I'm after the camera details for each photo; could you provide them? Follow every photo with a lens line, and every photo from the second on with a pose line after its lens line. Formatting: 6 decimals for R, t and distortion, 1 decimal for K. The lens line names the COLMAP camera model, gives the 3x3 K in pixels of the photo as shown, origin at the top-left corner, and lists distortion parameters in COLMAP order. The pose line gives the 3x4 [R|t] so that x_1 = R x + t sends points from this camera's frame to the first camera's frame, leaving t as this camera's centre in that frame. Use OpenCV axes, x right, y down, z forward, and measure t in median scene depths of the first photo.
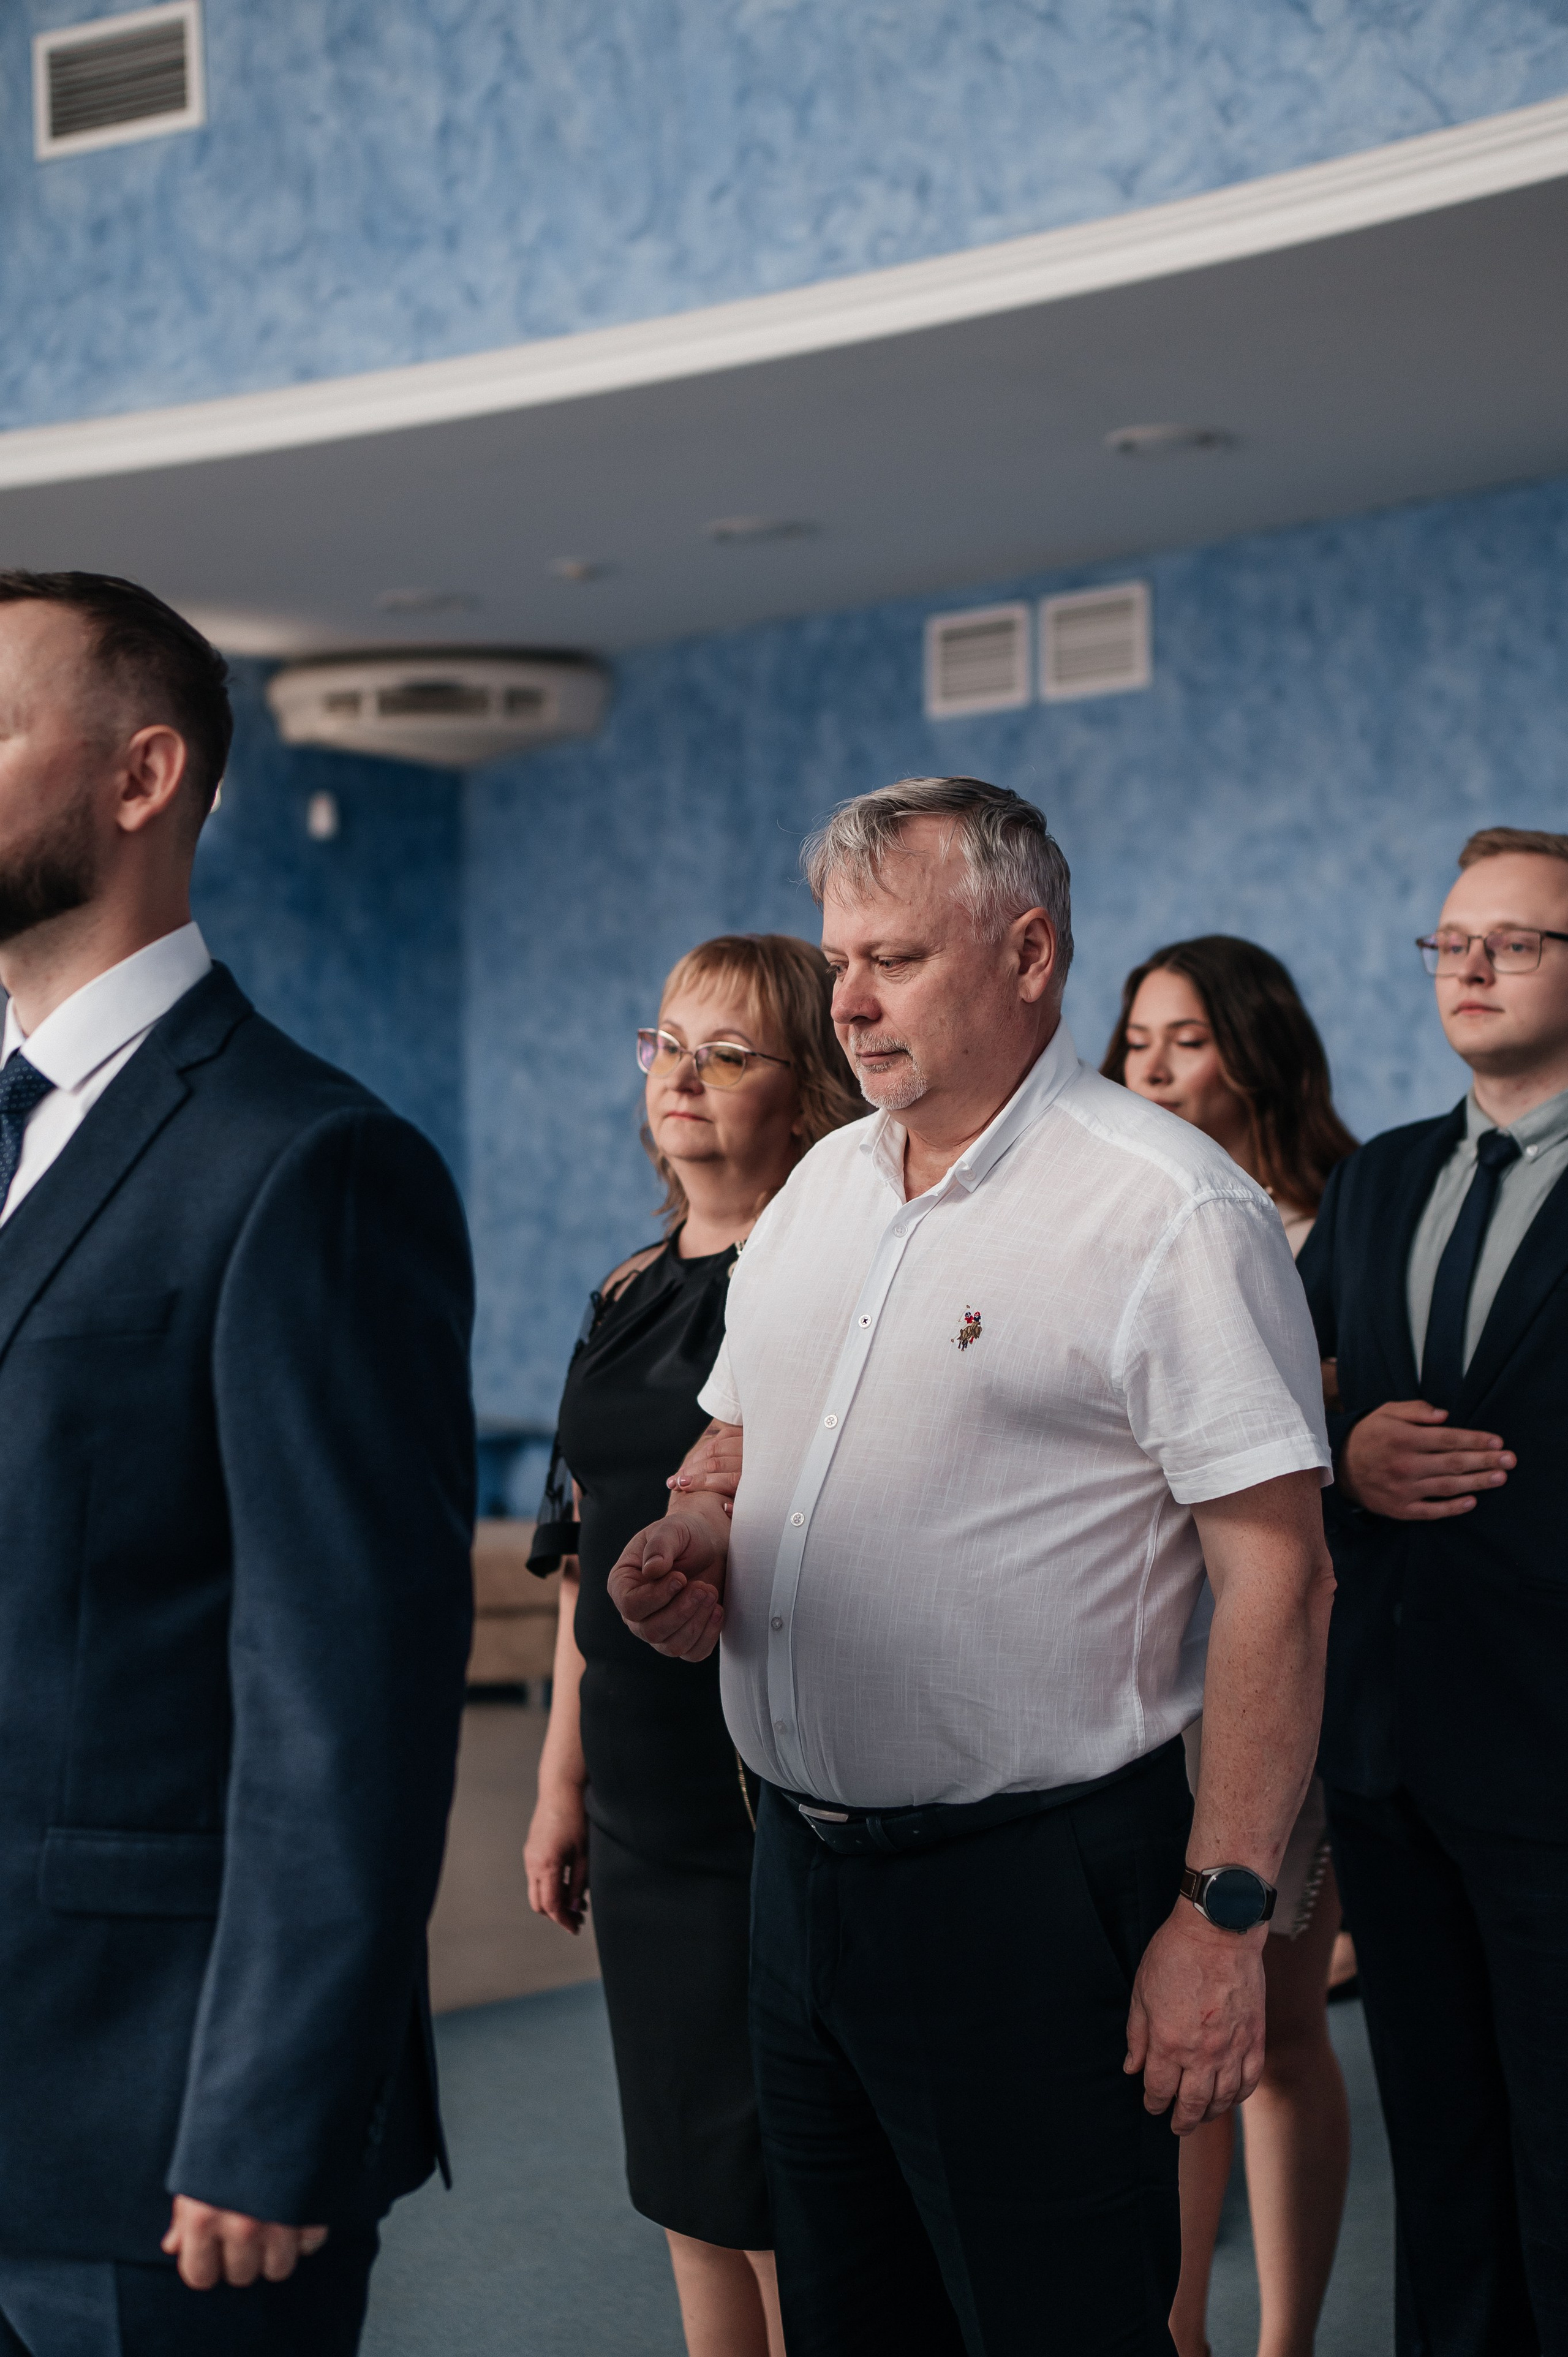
lens RADIAL K [[3360.8, 0, 776.1], [0, 3360.8, 1190.0], [0, 0, 1]] dist [-0.071192, 0.686109]
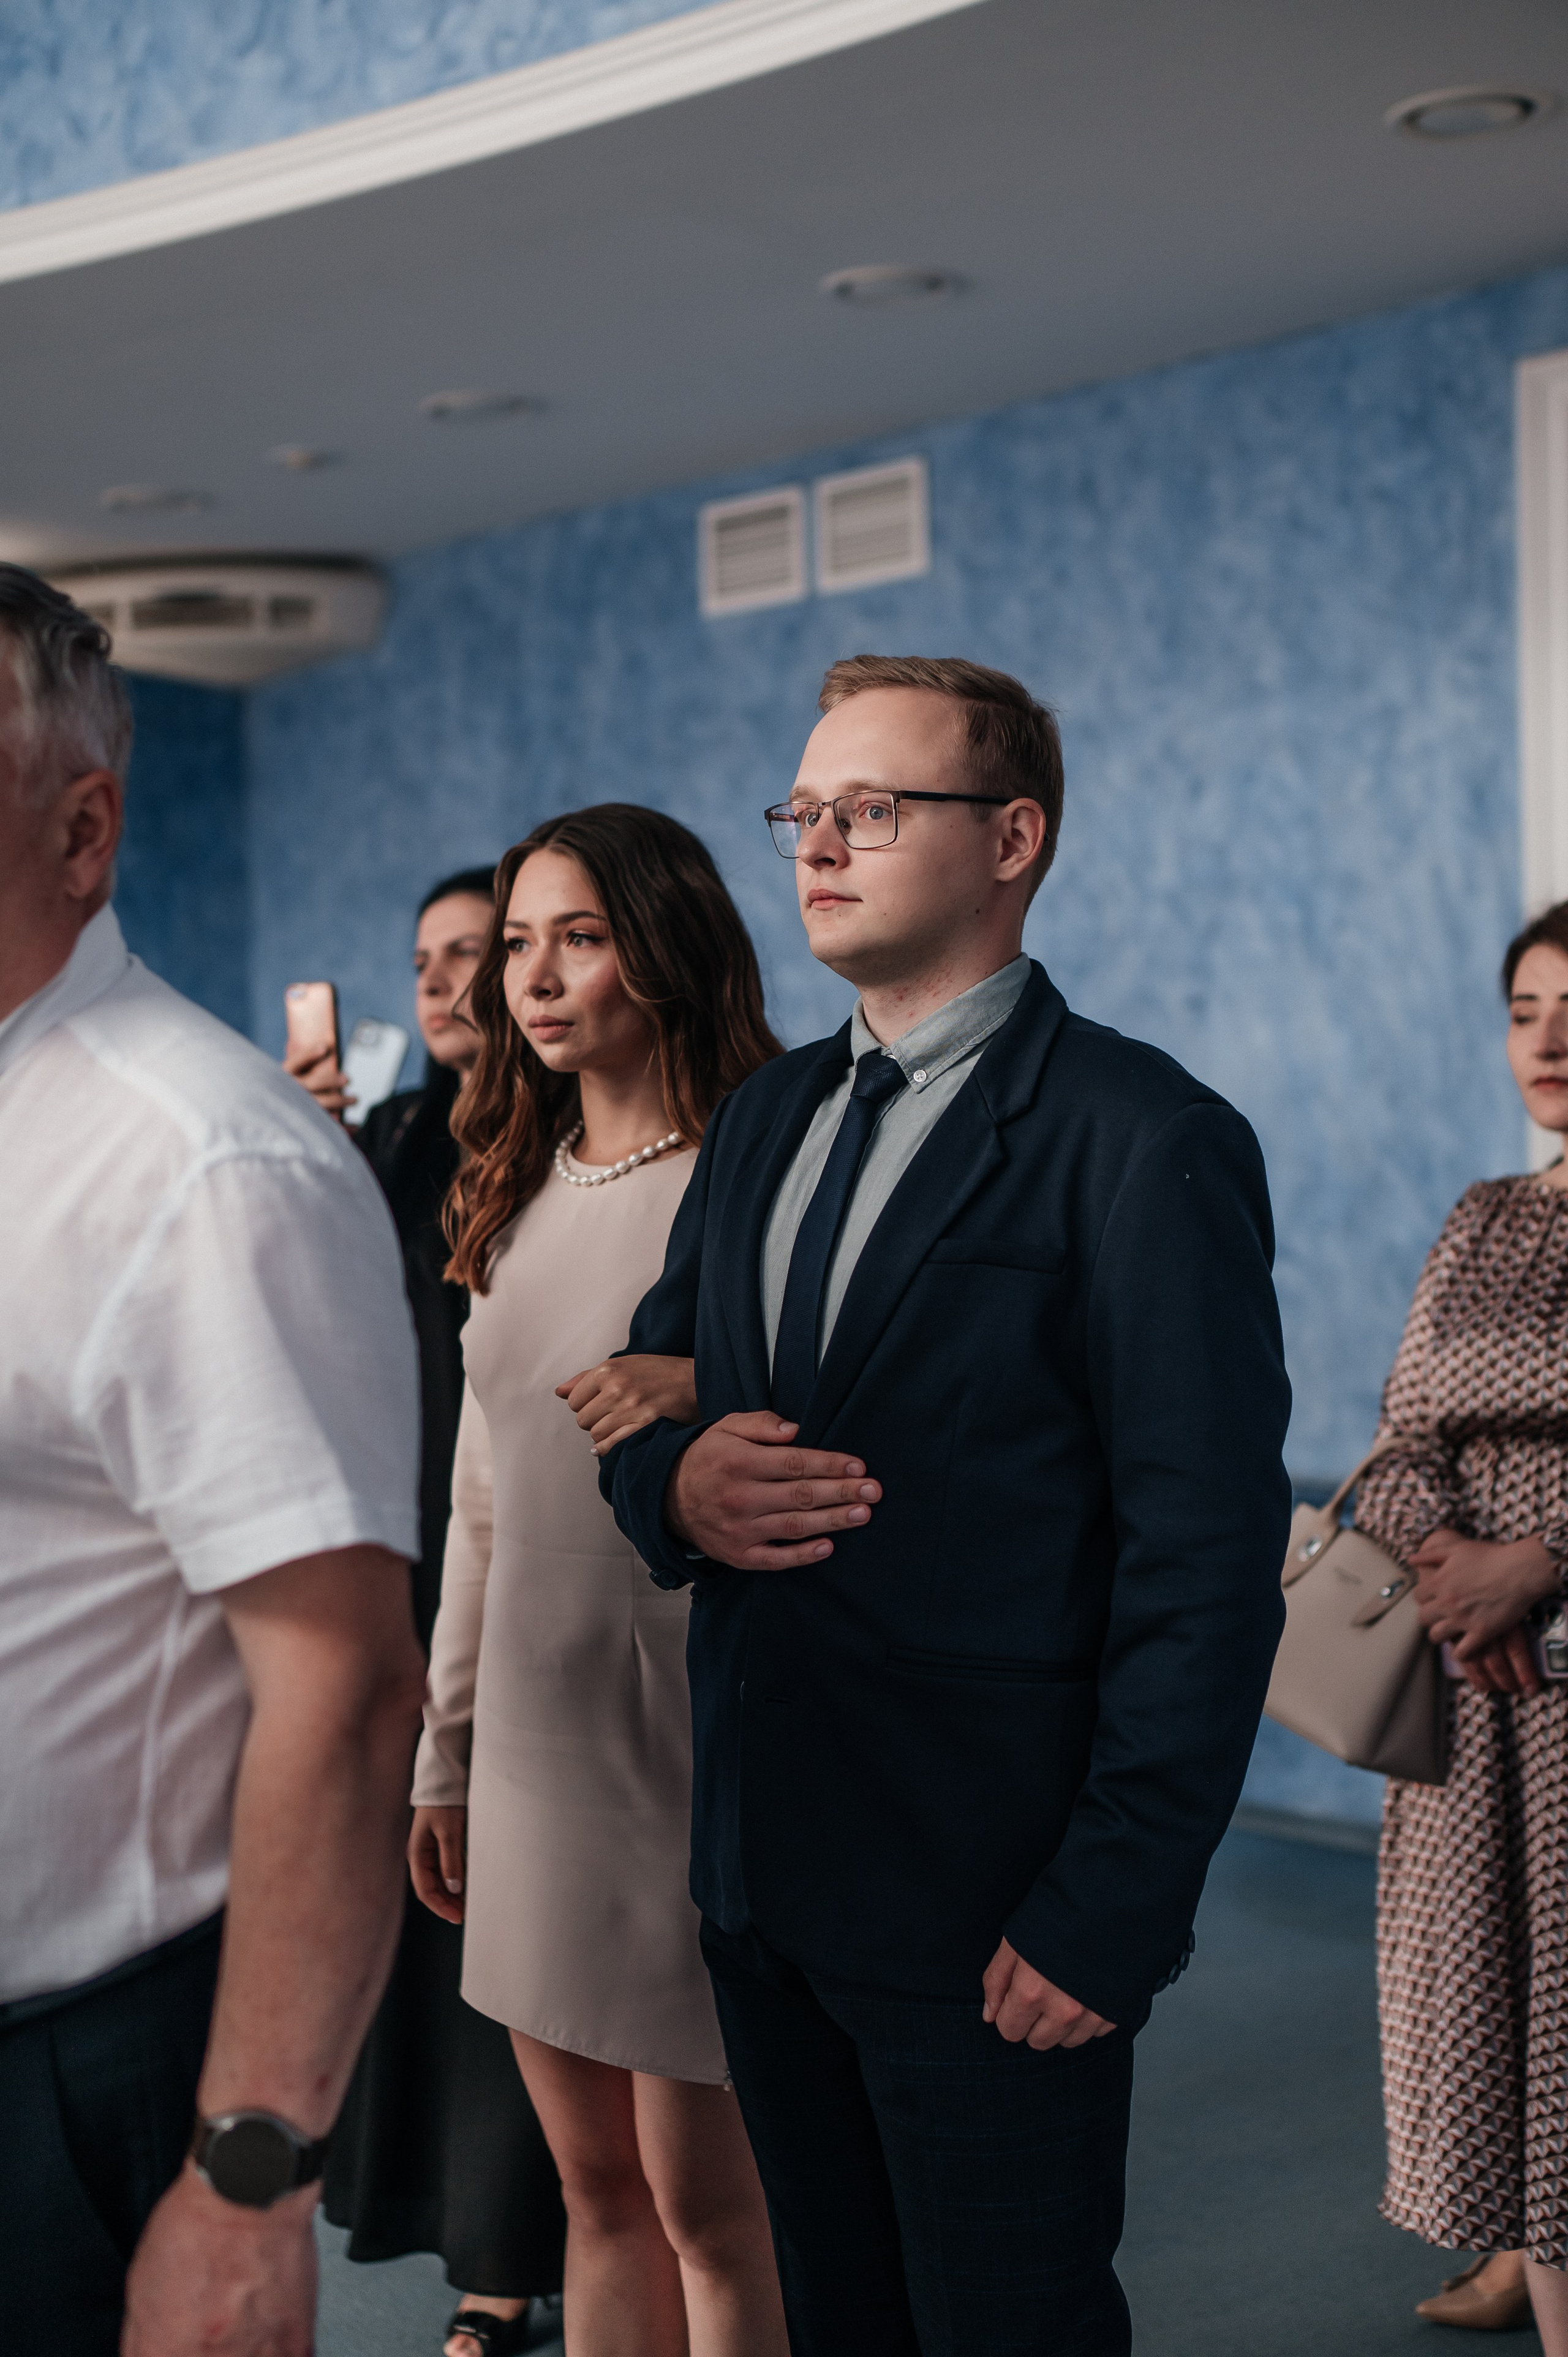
lens RADIAL K [[3376.8, 0, 734.7], [0, 3376.8, 1152.4], [0, 0, 1]] dist [-0.080696, 0.865558]
pose [[0.999566, -0.015257, -0.025190, 0.086312], [0.015355, 0.999875, 0.003686, 0.001939], [0.025130, -0.004072, 0.999676, 0.097767]]
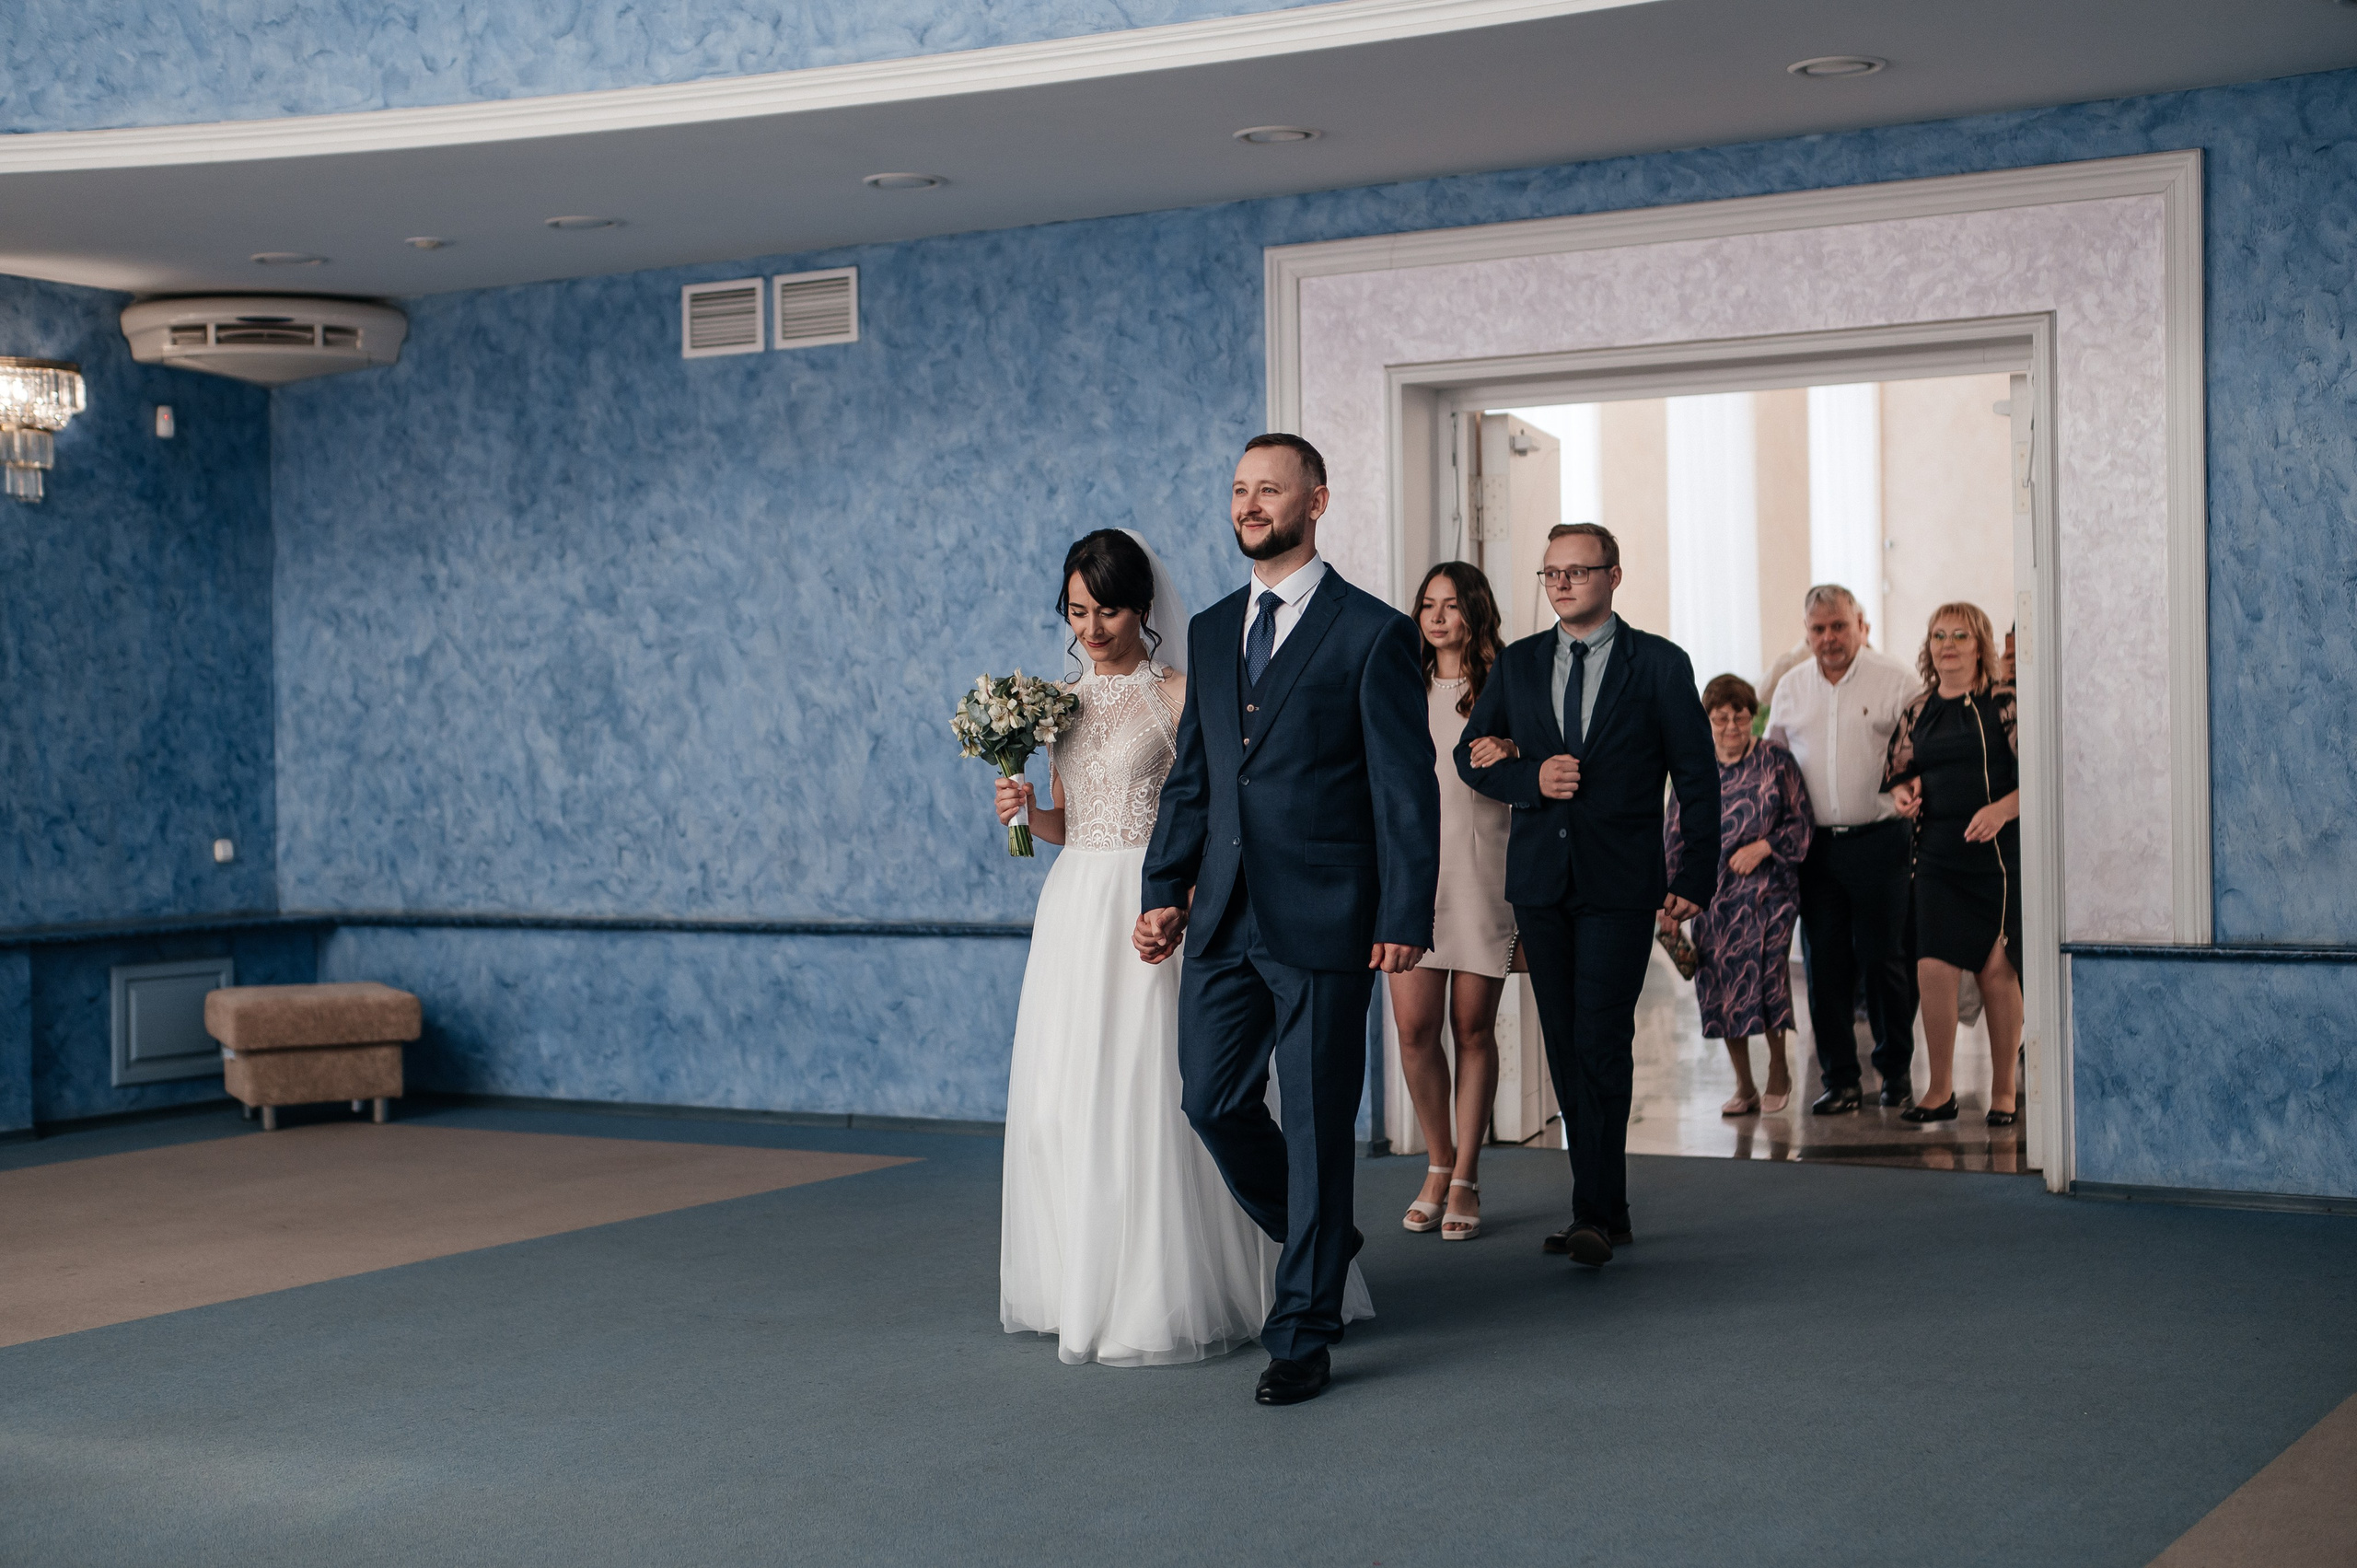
lens RADIAL K [[3360.9, 0, 1179.4], [0, 3360.9, 768.0], [0, 0, 1]] dist [-0.071192, 0.686109]
pose [[0.960587, -0.009264, 0.277823, -0.158363], [0.011369, 0.999918, -0.005966, 0.036454], [-0.277745, 0.008890, 0.960614, -0.383757]]
